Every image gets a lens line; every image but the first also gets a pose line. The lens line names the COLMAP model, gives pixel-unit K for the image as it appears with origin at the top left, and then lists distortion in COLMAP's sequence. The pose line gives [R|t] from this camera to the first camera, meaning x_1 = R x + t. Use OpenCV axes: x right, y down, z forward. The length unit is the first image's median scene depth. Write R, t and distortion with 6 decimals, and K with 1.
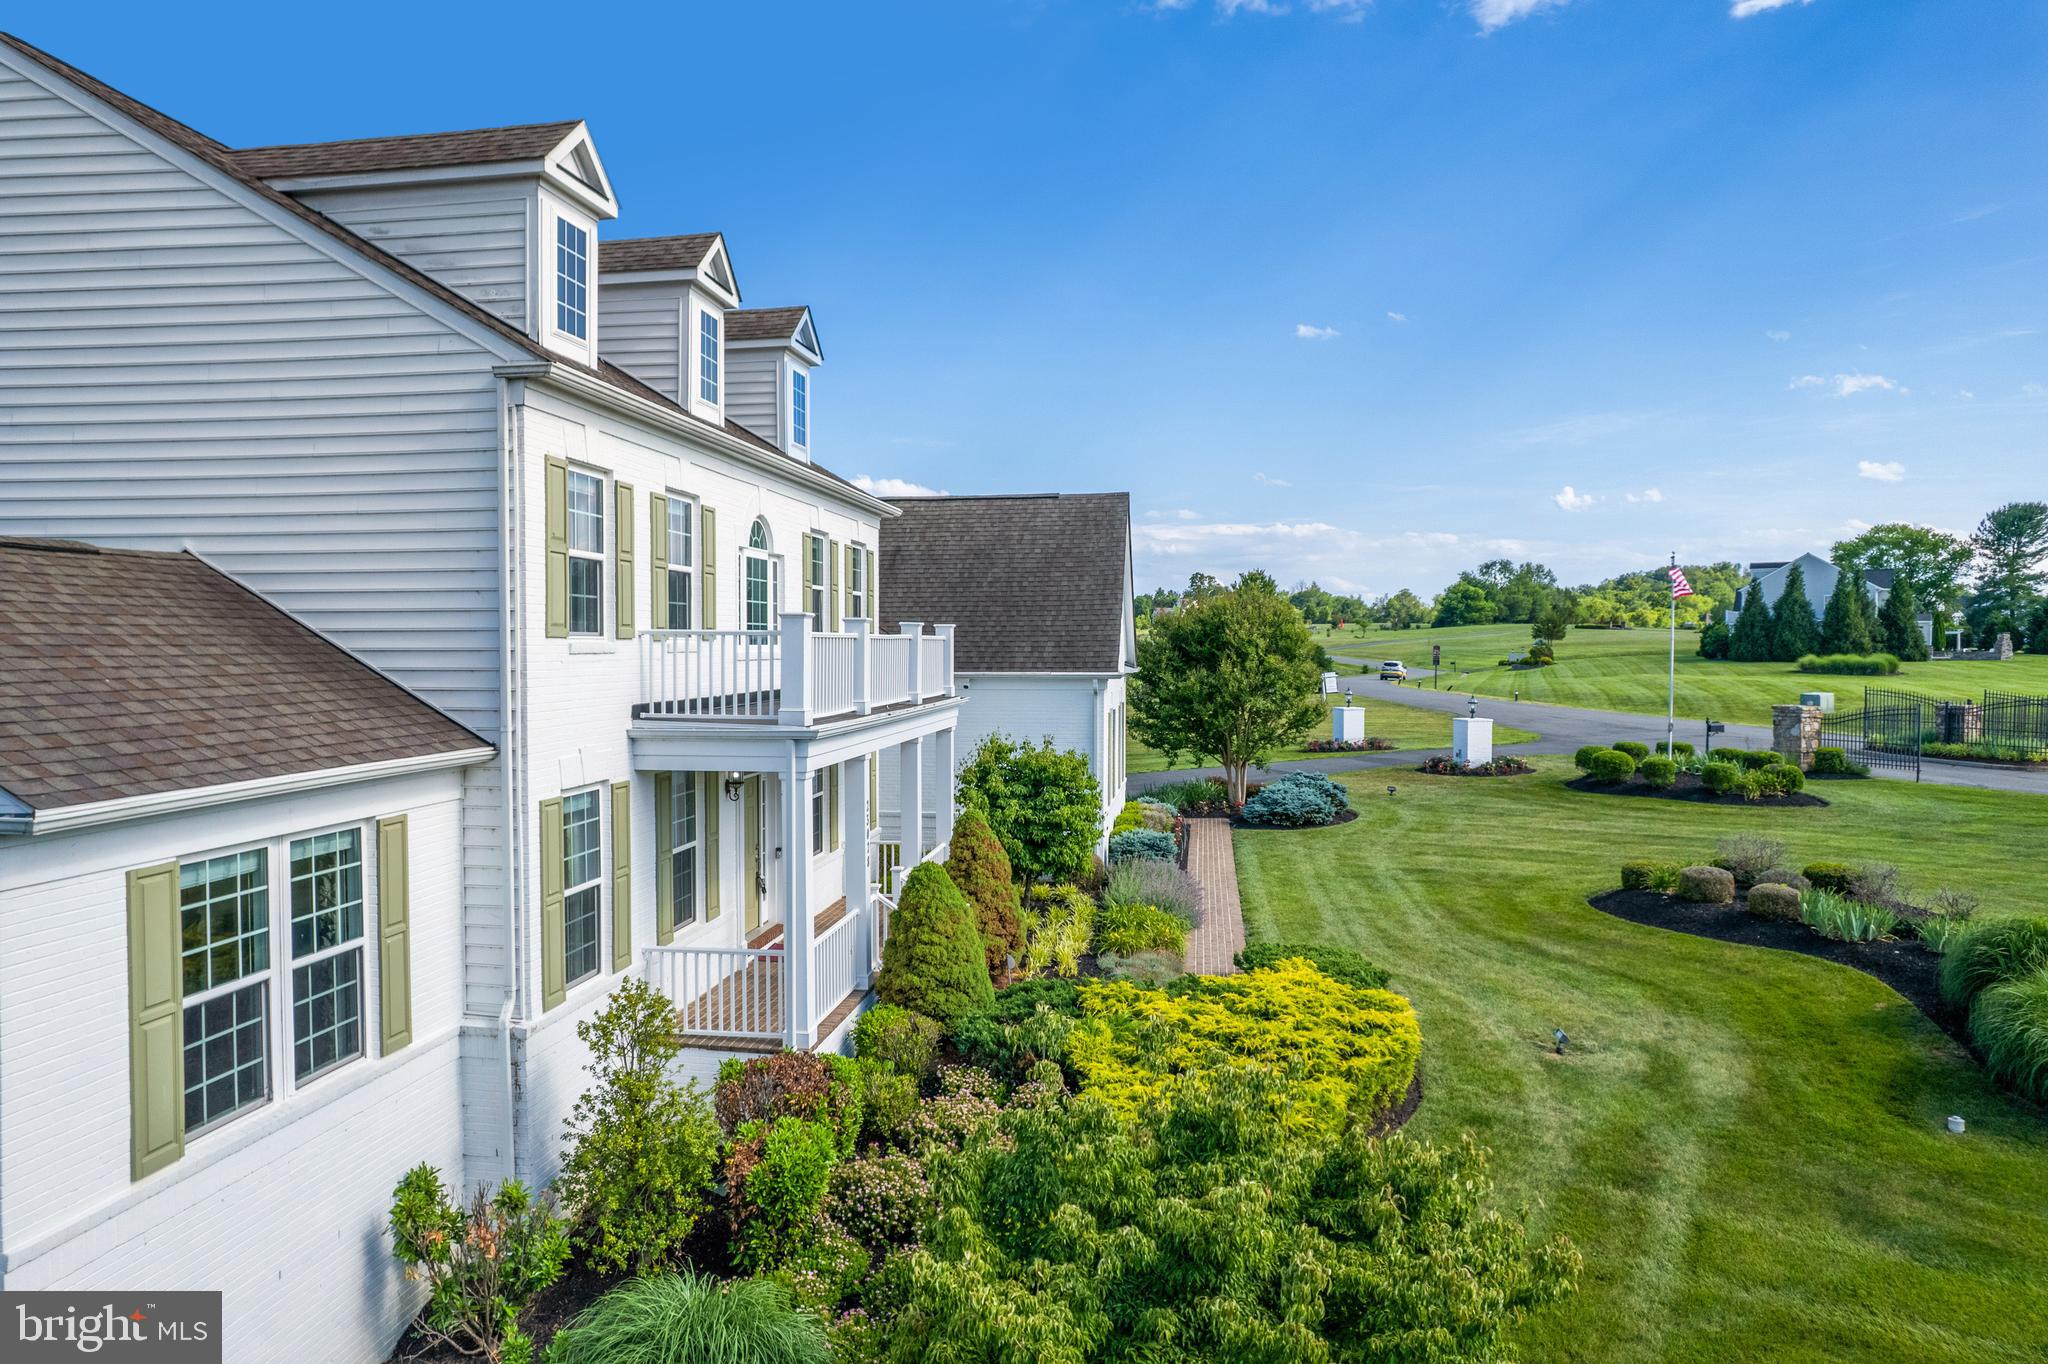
lens RADIAL K [[1288.0, 0, 1024.0], [0, 1288.0, 682.0], [0, 0, 1]] dist [-0.047379, -0.000185]
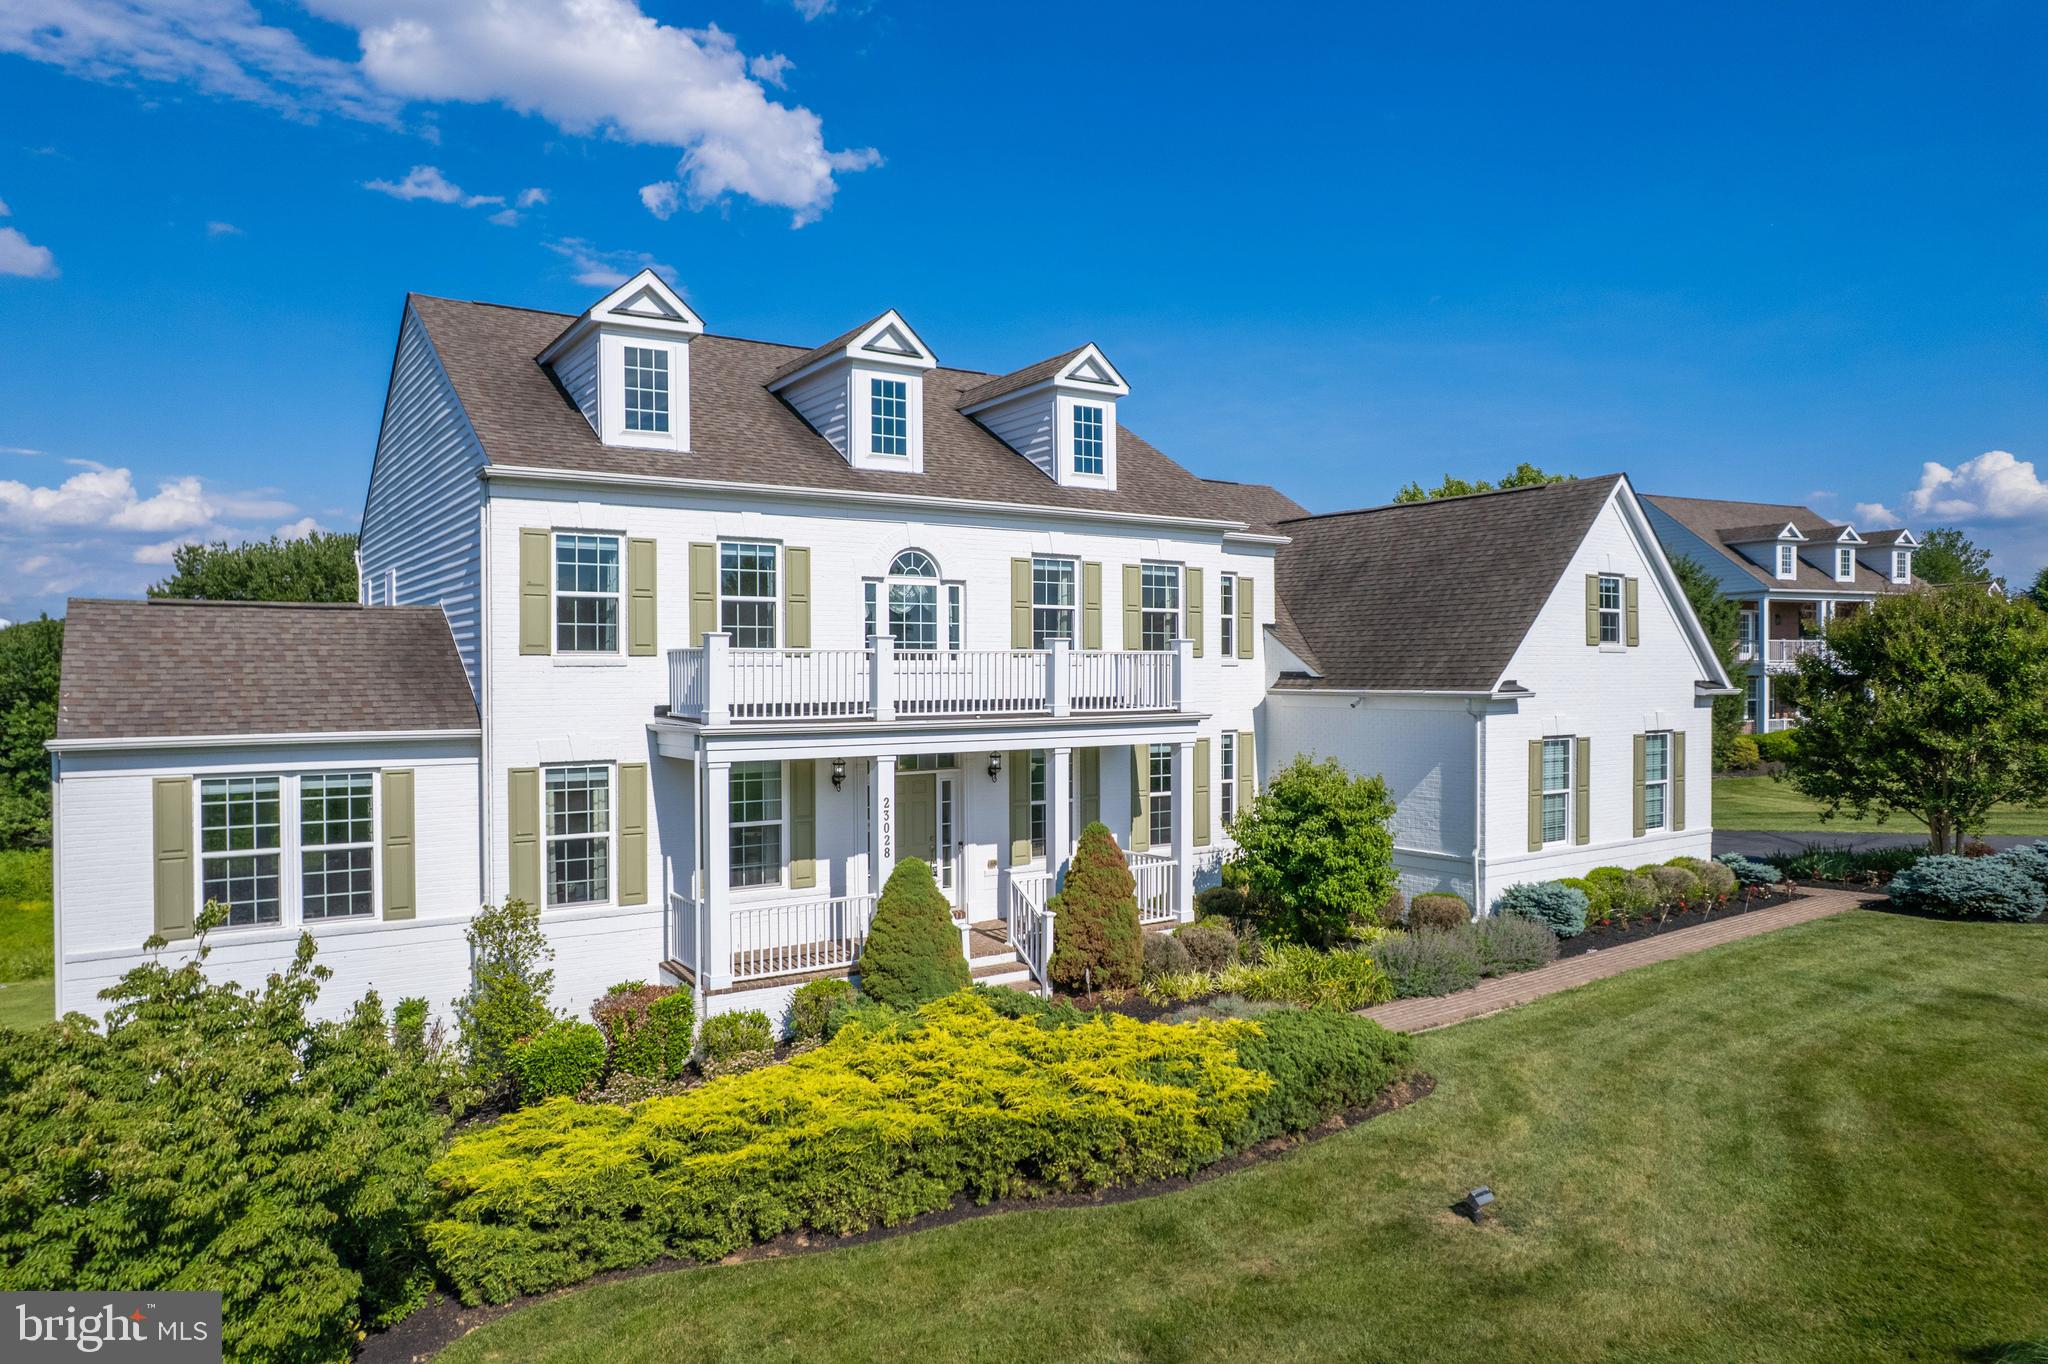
lens RADIAL K [[1290.0, 0, 1053.2], [0, 1290.0, 714.5], [0, 0, 1]] dist [-0.048135, 0.023296]
pose [[0.675103, 0.024779, -0.737307, 1.125041], [-0.017987, 0.999692, 0.017128, -0.003552], [0.737504, 0.001699, 0.675340, 0.486268]]
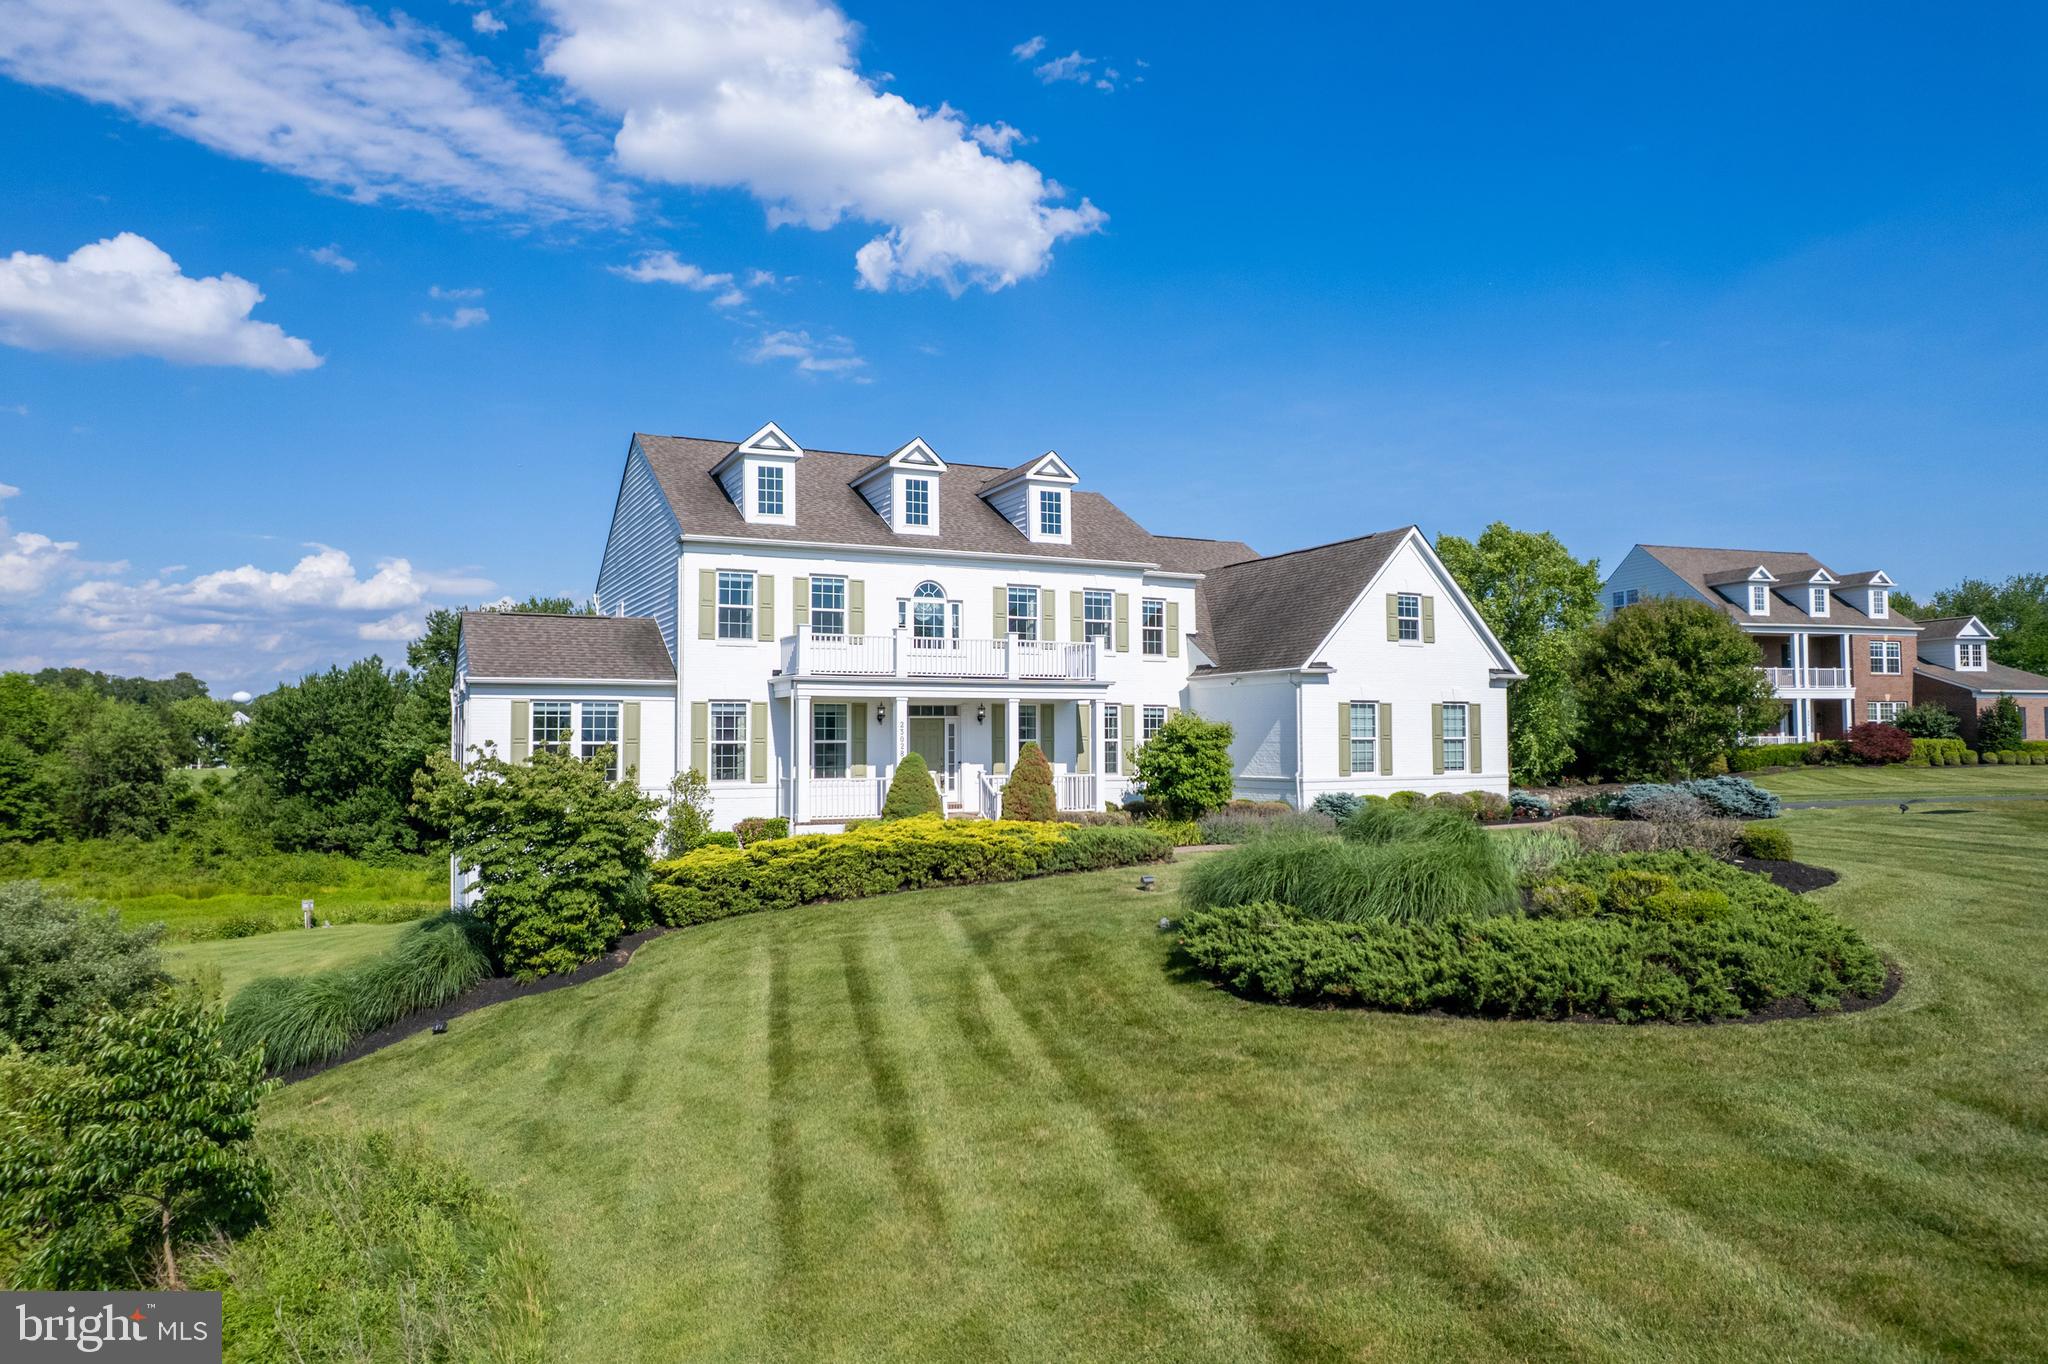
lens RADIAL K [[1292.8, 0, 1074.9], [0, 1292.8, 727.1], [0, 0, 1]] dist [-0.033716, -0.000479]
pose [[0.589251, -0.010267, -0.807885, 2.248305], [-0.016057, 0.999573, -0.024415, 0.200755], [0.807791, 0.027358, 0.588834, 0.087815]]
